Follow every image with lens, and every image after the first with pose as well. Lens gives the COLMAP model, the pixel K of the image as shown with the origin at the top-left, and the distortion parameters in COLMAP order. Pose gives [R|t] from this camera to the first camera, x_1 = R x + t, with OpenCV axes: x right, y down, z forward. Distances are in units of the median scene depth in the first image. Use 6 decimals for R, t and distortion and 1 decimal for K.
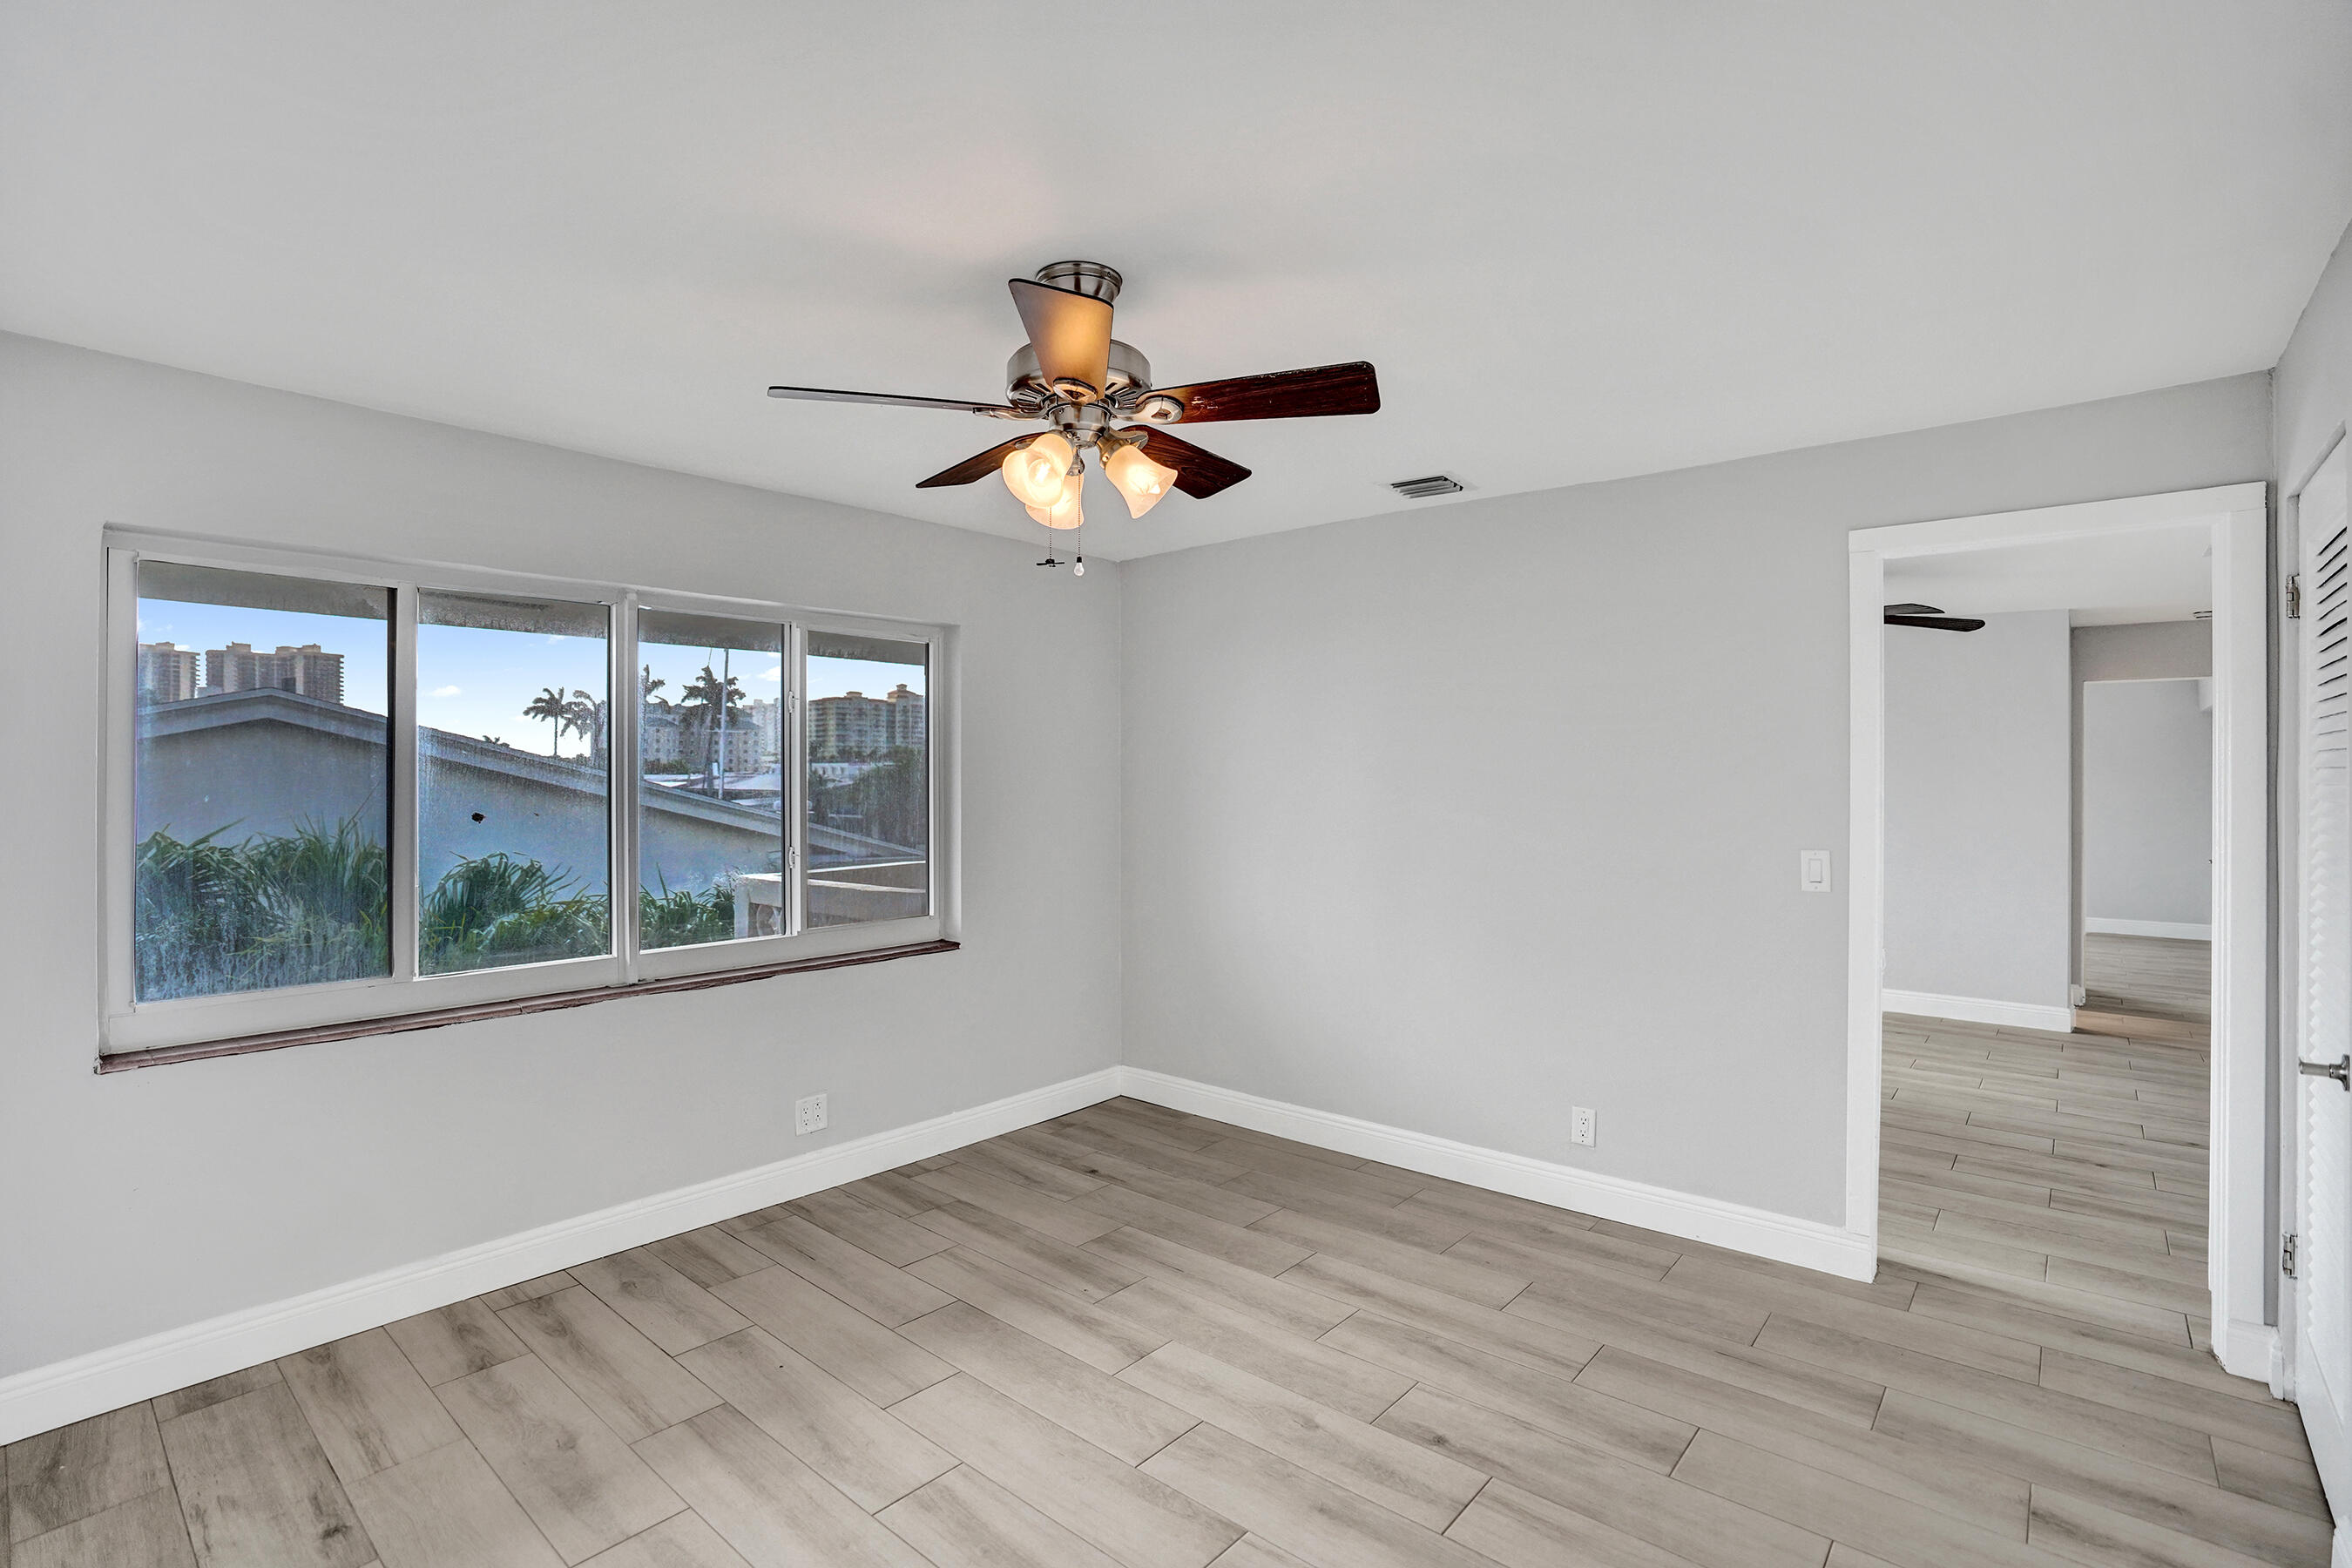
lens RADIAL K [[1076.8, 0, 1176.0], [0, 1076.8, 784.0], [0, 0, 1]] dist [-0.001633, -0.000260]
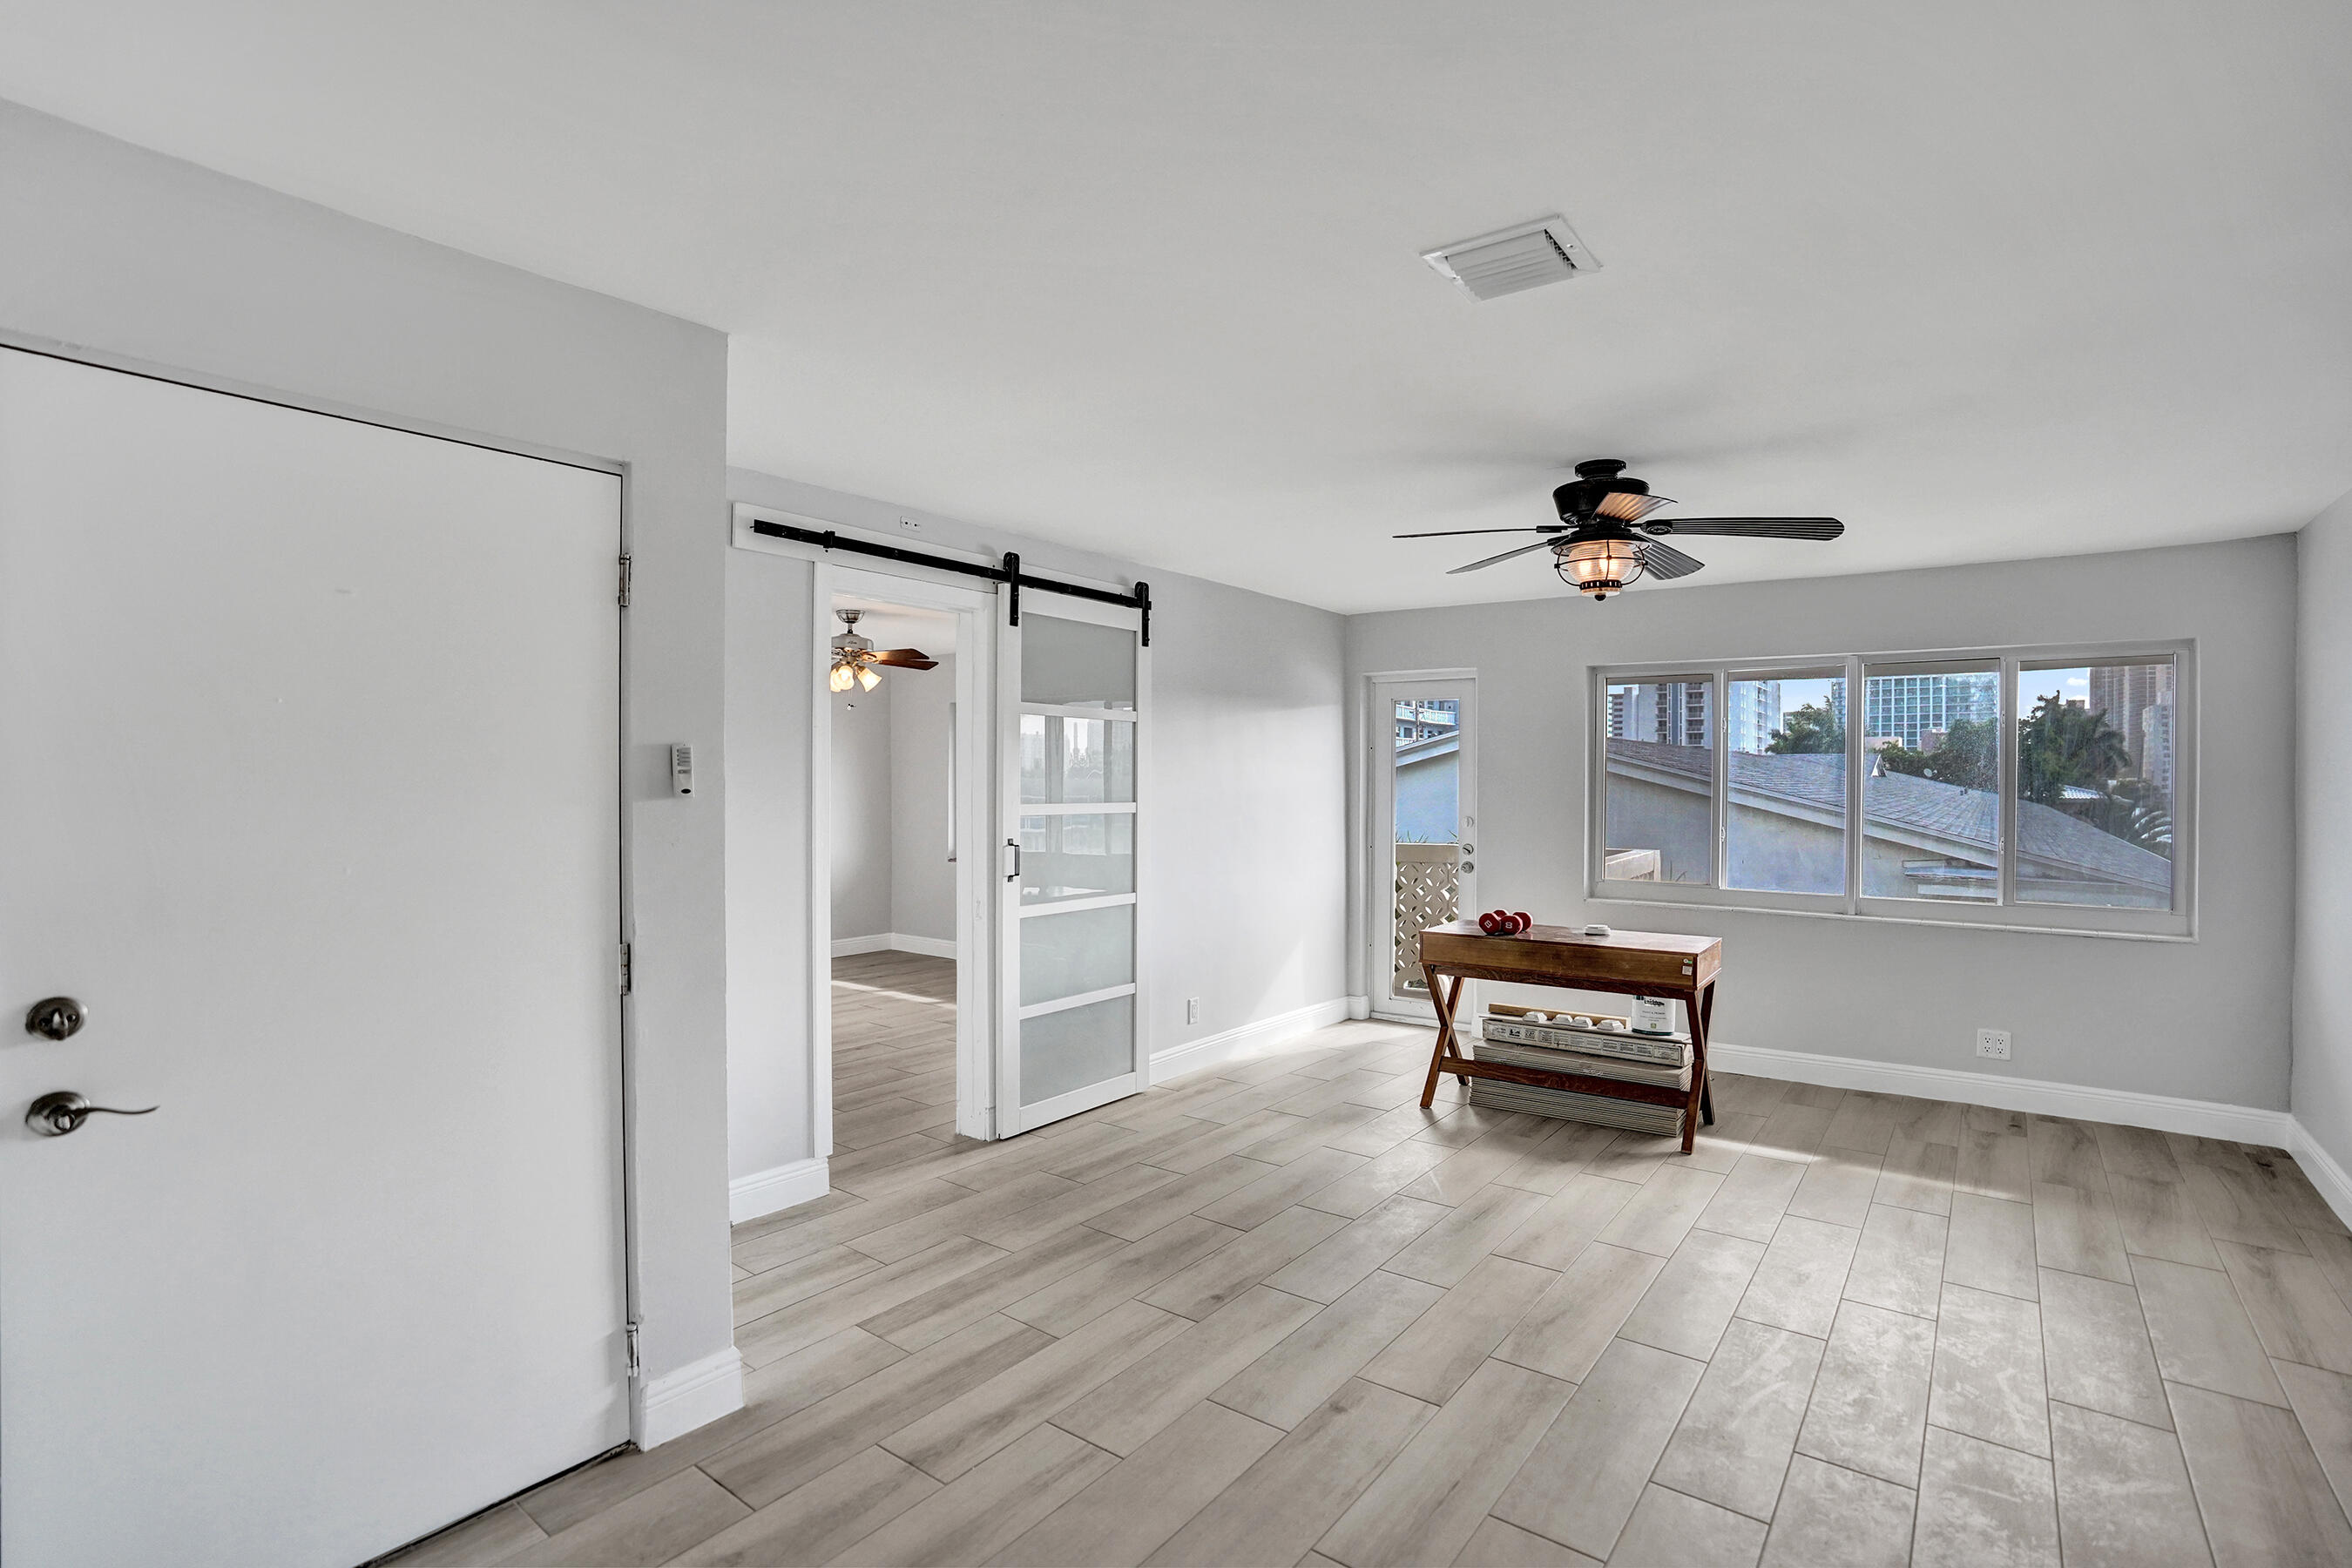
lens RADIAL K [[1087.9, 0, 1176.0], [0, 1087.9, 784.0], [0, 0, 1]] dist [-0.000361, -0.000014]
pose [[0.066813, 0.011073, -0.997704, 1.651132], [-0.015809, 0.999825, 0.010038, -0.014332], [0.997640, 0.015102, 0.066976, 0.931664]]
